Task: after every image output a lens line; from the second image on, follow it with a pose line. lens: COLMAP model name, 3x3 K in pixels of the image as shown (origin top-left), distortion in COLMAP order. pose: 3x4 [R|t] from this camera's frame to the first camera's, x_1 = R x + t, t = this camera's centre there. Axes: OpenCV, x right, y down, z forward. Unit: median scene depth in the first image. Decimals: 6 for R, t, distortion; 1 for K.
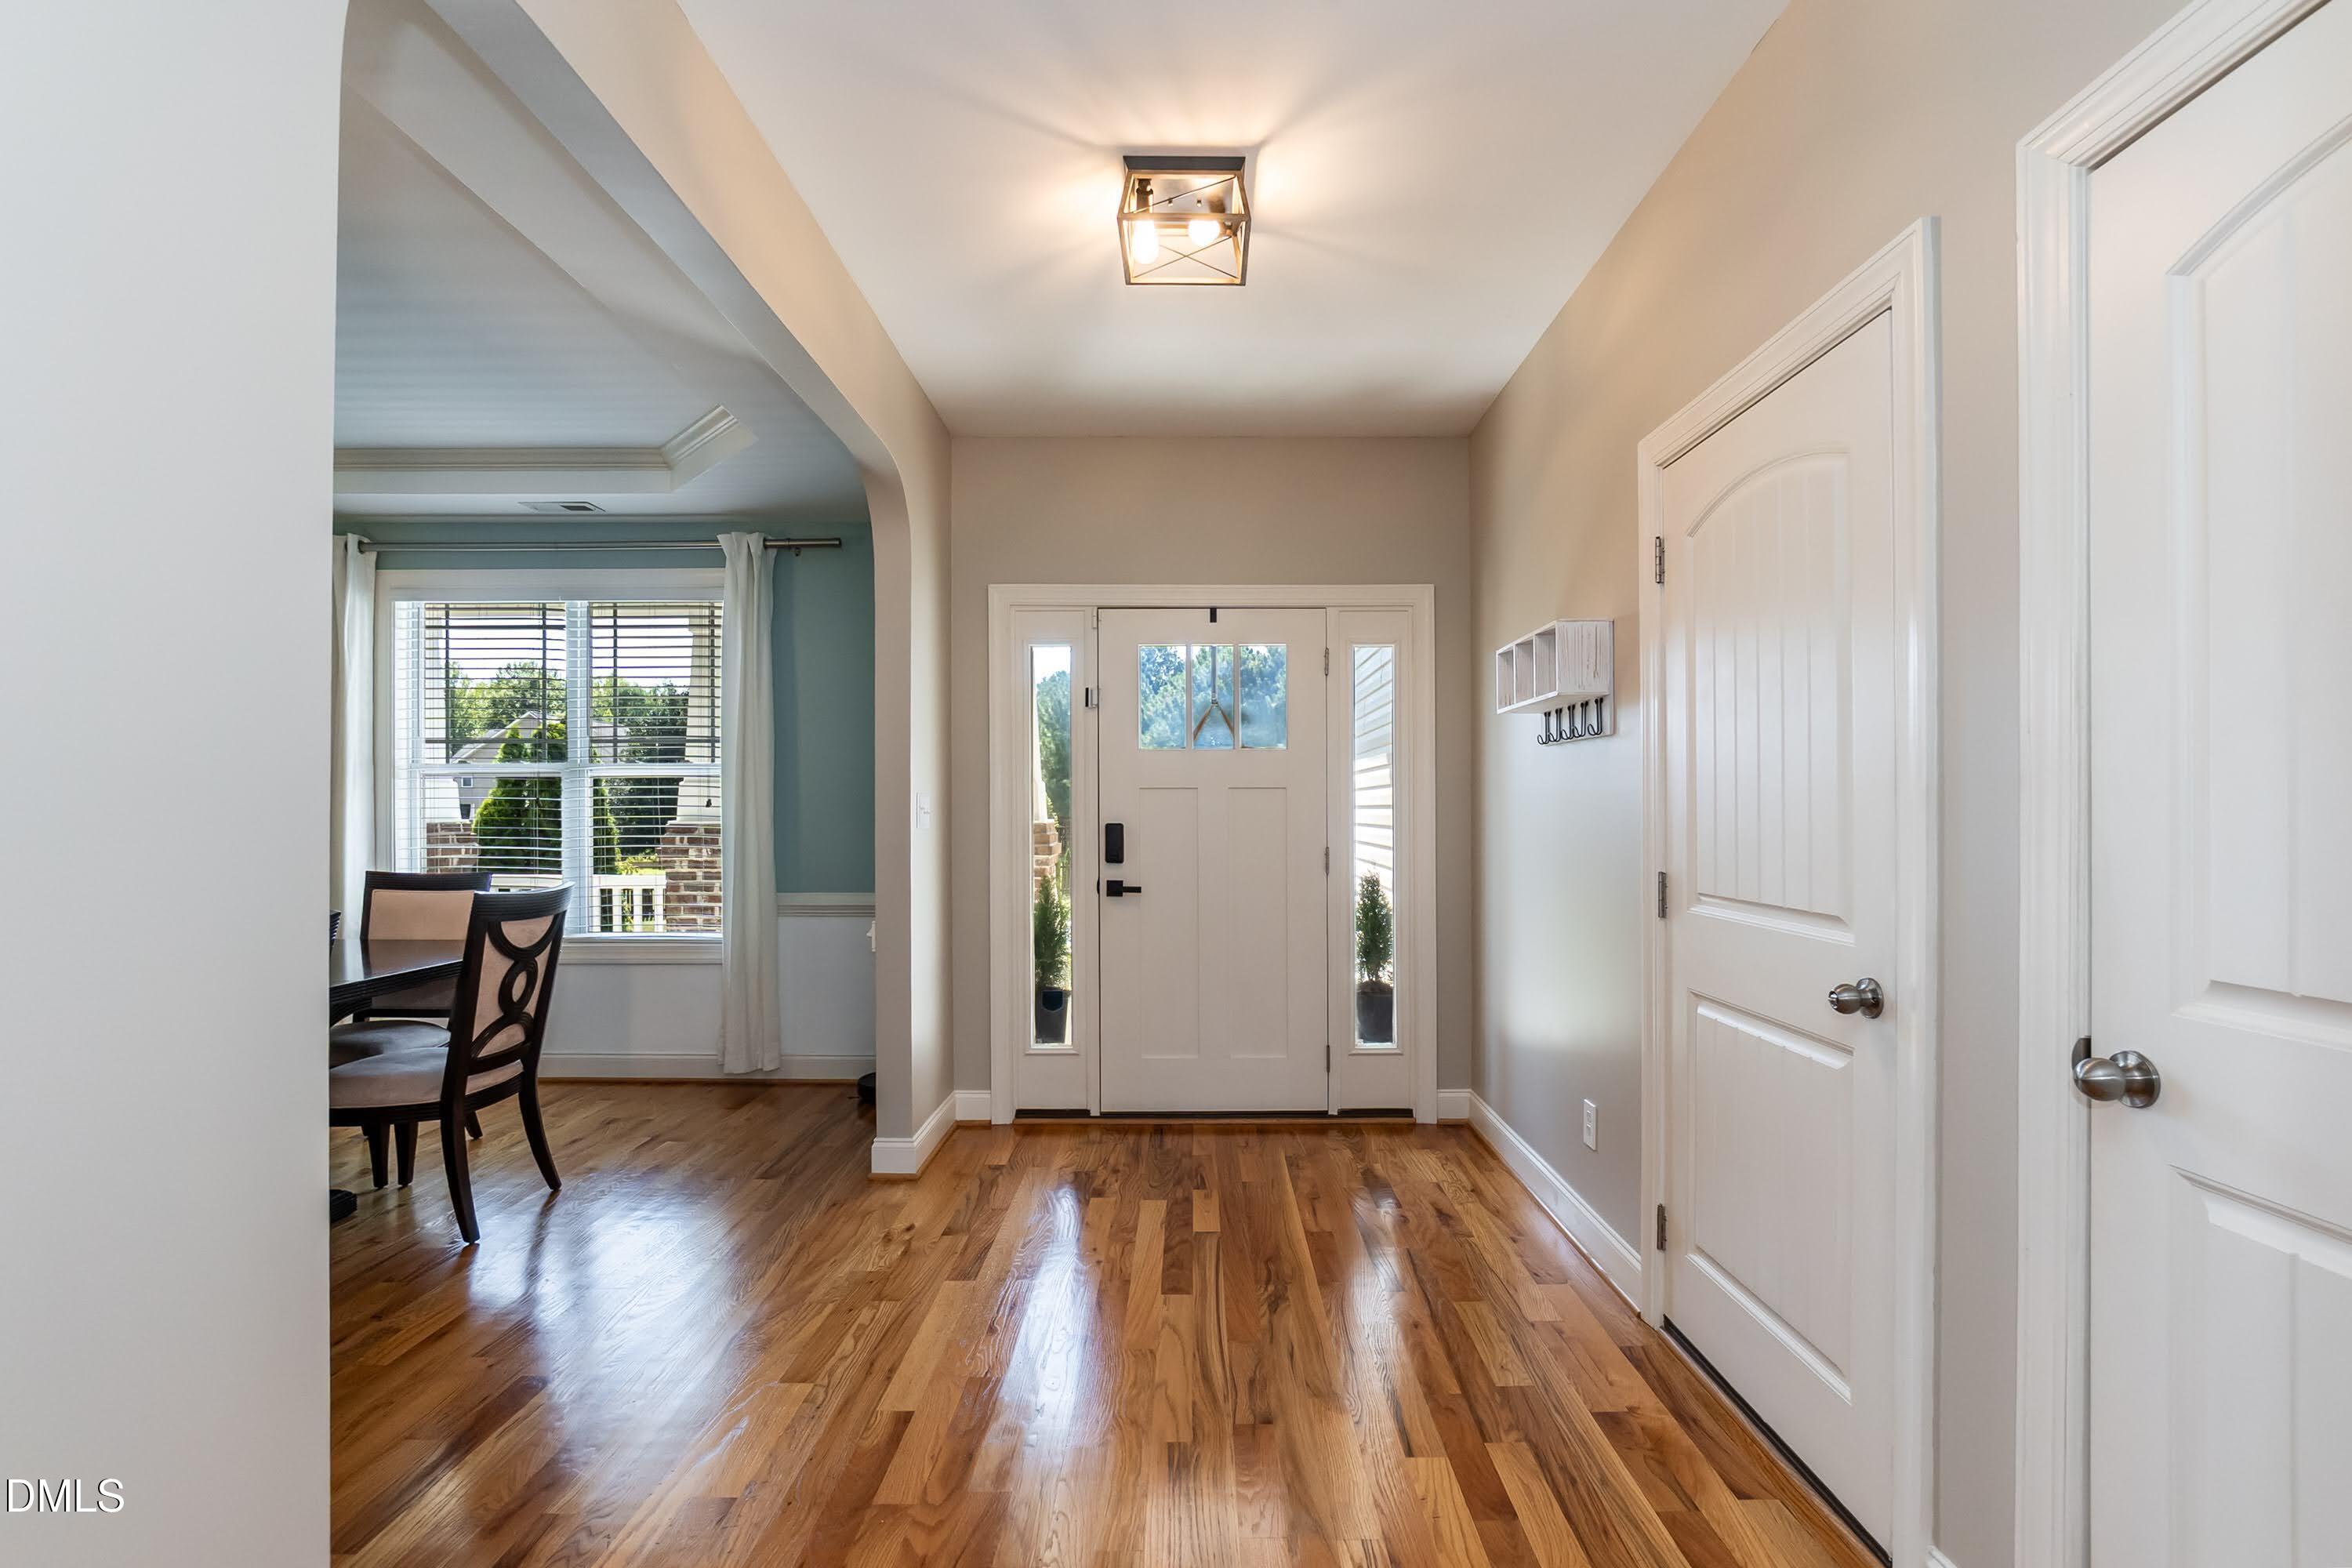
lens RADIAL K [[1046.9, 0, 1169.7], [0, 1046.9, 818.4], [0, 0, 1]] dist [-0.000127, 0.000001]
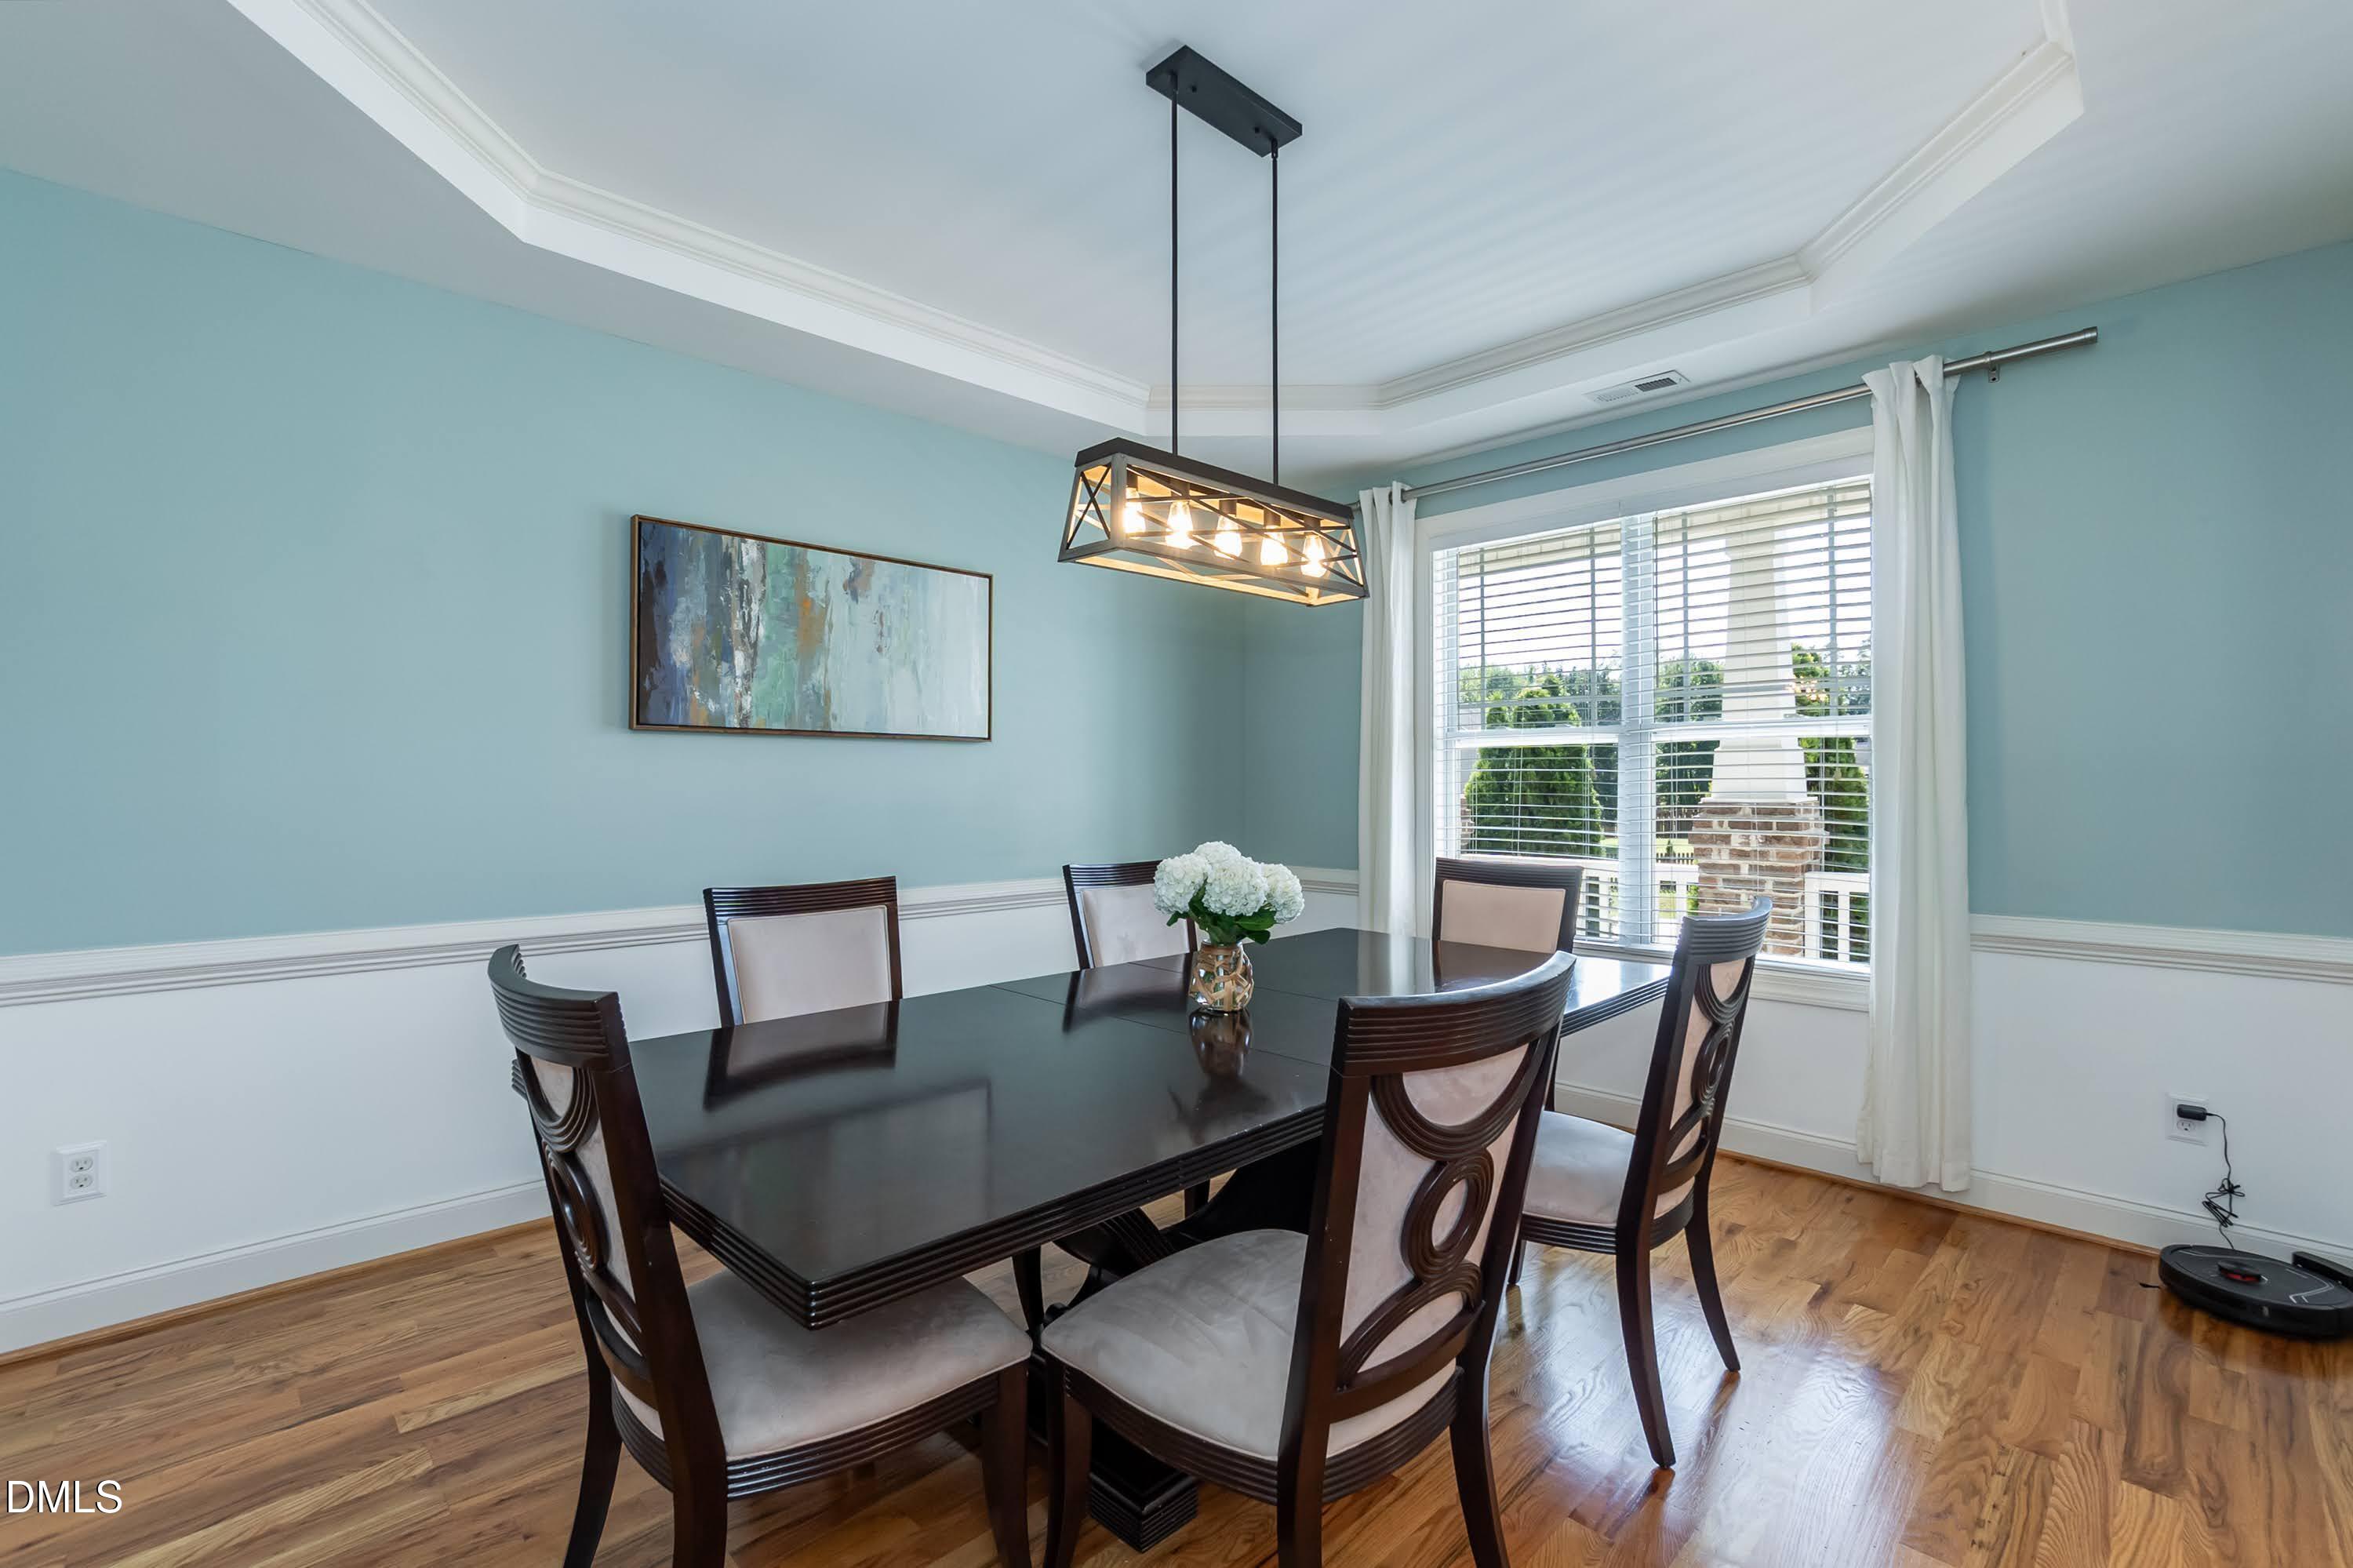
lens RADIAL K [[1037.2, 0, 1177.1], [0, 1037.2, 780.1], [0, 0, 1]] dist [-0.039488, 0.012853]
pose [[0.713881, -0.006578, -0.700236, -0.280357], [-0.002865, 0.999920, -0.012314, -0.000901], [0.700261, 0.010797, 0.713805, 0.220392]]
